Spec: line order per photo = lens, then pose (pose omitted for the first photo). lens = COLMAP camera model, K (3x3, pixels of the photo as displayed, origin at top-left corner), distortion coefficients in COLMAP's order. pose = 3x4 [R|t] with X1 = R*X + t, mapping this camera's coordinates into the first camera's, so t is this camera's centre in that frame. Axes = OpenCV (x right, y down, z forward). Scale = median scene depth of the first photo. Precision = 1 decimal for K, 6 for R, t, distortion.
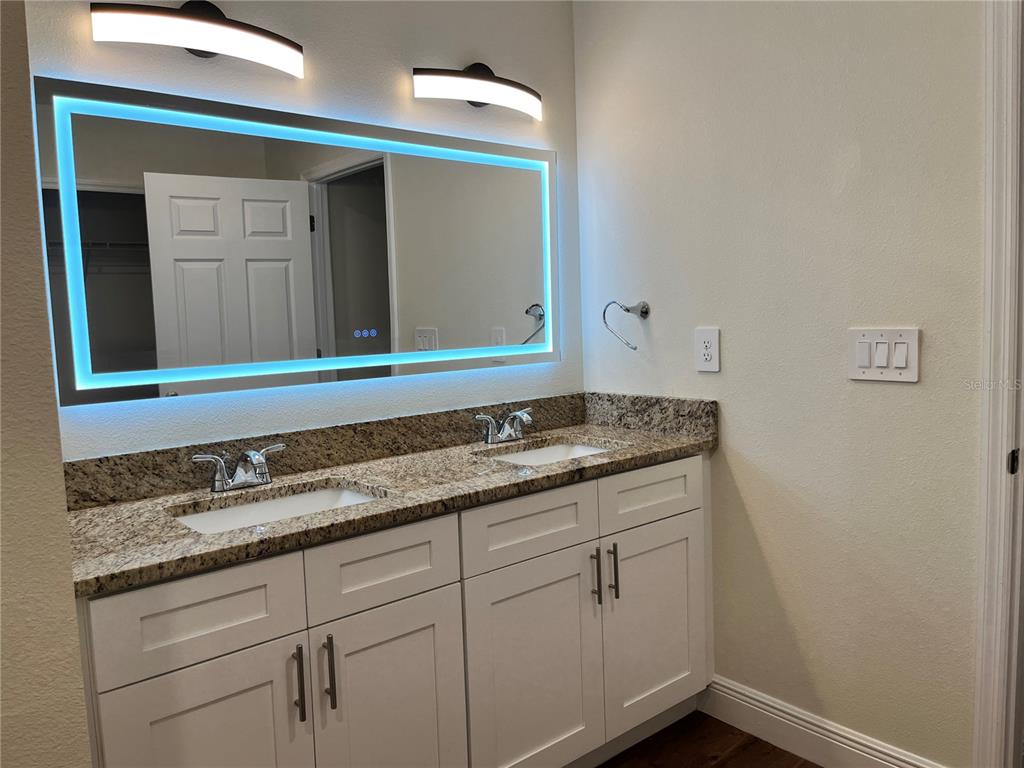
lens RADIAL K [[775.5, 0, 516.8], [0, 775.5, 378.5], [0, 0, 1]] dist [0.058138, -0.082315]
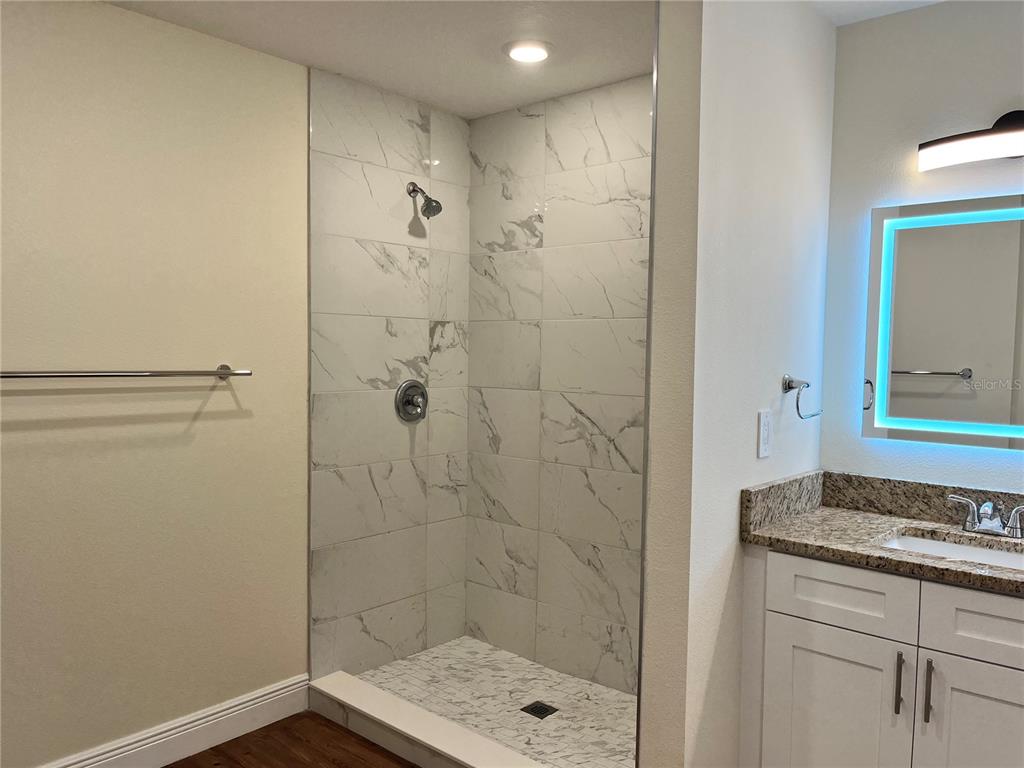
lens RADIAL K [[775.5, 0, 513.8], [0, 775.5, 386.3], [0, 0, 1]] dist [0.058138, -0.082315]
pose [[0.138290, 0.082244, -0.986971, 0.600760], [-0.108002, 0.991855, 0.067518, -0.068166], [0.984485, 0.097257, 0.146046, 0.128179]]
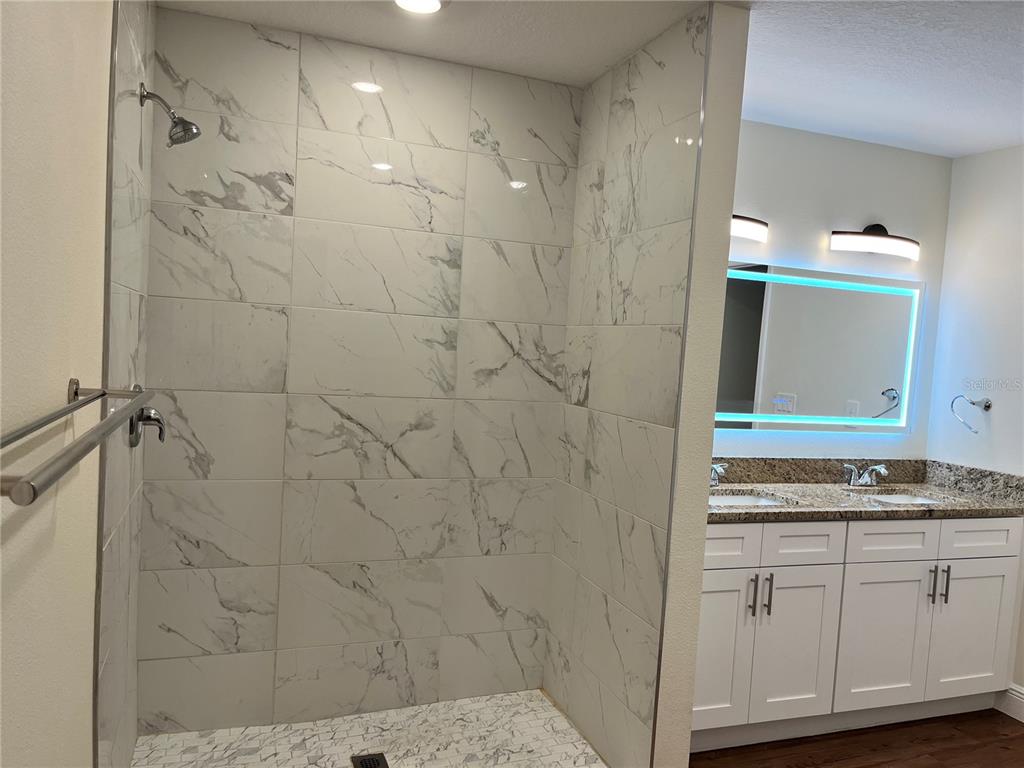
lens RADIAL K [[775.5, 0, 506.1], [0, 775.5, 391.7], [0, 0, 1]] dist [0.058138, -0.082315]
pose [[0.931381, 0.111336, -0.346603, -0.174154], [-0.123209, 0.992304, -0.012335, 0.010385], [0.342562, 0.054194, 0.937931, -0.675694]]
